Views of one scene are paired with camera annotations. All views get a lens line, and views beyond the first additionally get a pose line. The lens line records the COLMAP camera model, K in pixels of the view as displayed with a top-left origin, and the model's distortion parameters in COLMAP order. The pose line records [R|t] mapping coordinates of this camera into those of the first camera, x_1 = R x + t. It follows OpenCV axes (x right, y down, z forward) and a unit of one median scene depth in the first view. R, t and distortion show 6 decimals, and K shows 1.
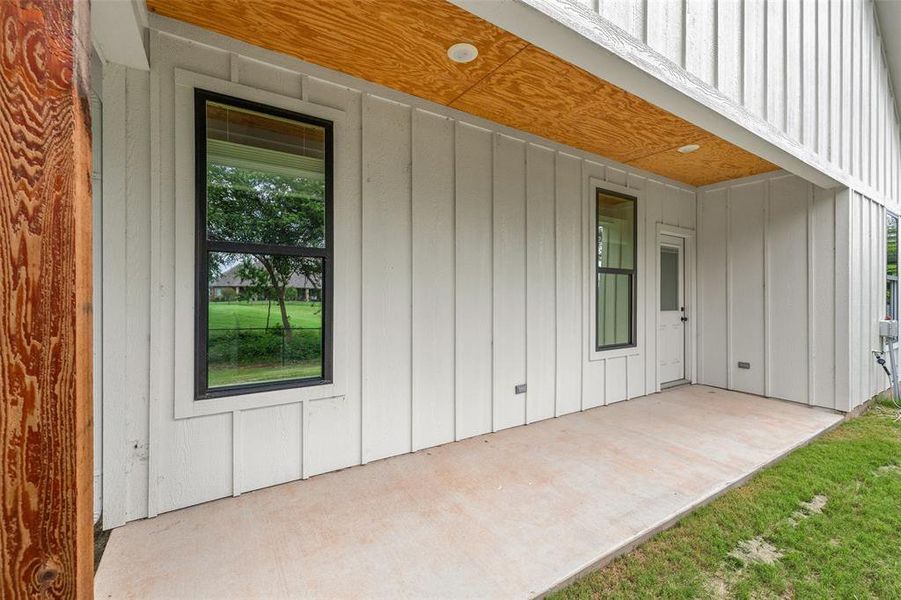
lens RADIAL K [[382.1, 0, 451.8], [0, 382.1, 284.3], [0, 0, 1]] dist [0.001213, 0.000095]
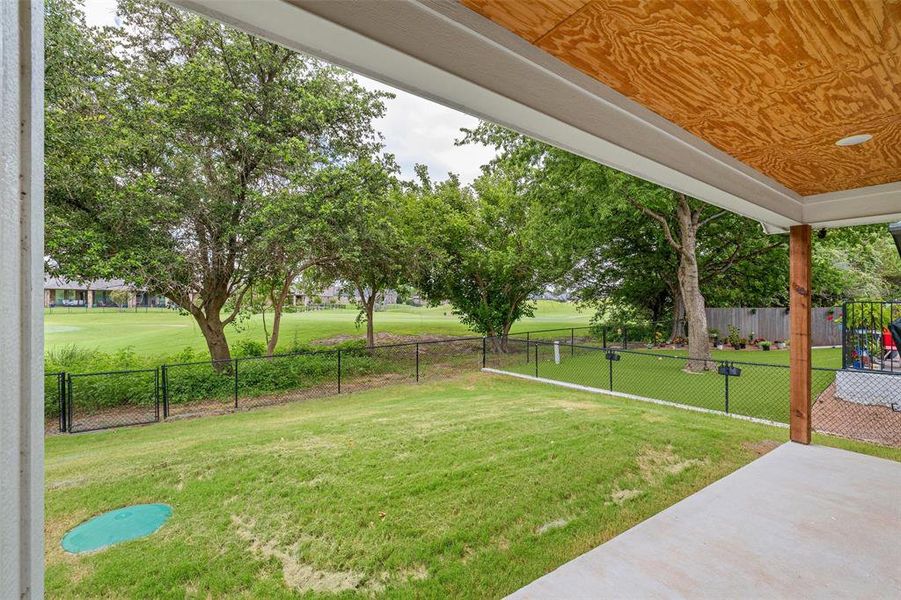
lens RADIAL K [[380.8, 0, 443.2], [0, 380.8, 287.8], [0, 0, 1]] dist [-0.003499, -0.000136]
pose [[-0.999443, -0.031293, -0.011559, 1.045659], [-0.030610, 0.998006, -0.055199, -0.033277], [0.013263, -0.054815, -0.998408, 1.717263]]
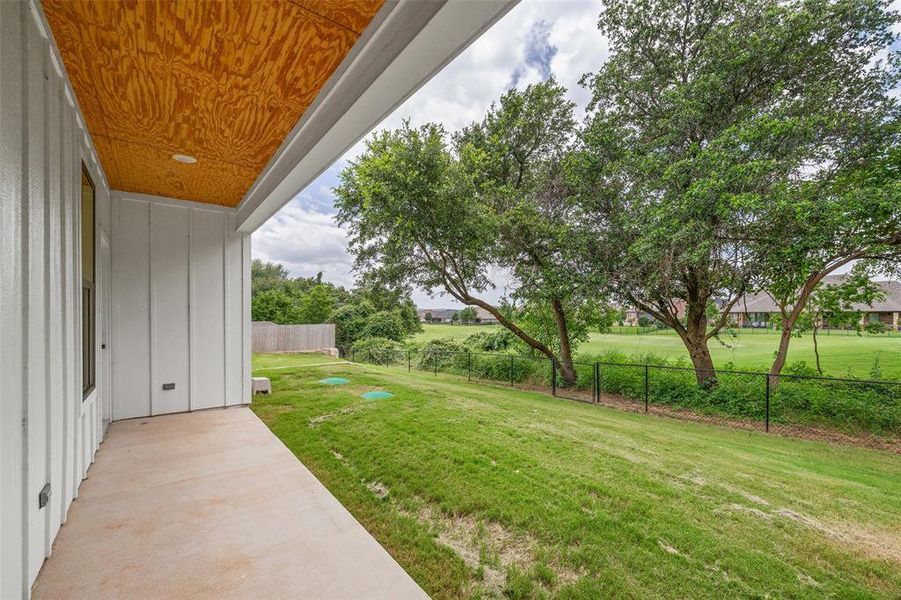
lens RADIAL K [[380.8, 0, 453.6], [0, 380.8, 311.9], [0, 0, 1]] dist [-0.003499, -0.000136]
pose [[-0.086894, -0.000833, 0.996217, -0.466088], [-0.023268, 0.999729, -0.001193, 0.000791], [-0.995946, -0.023284, -0.086890, 0.556738]]
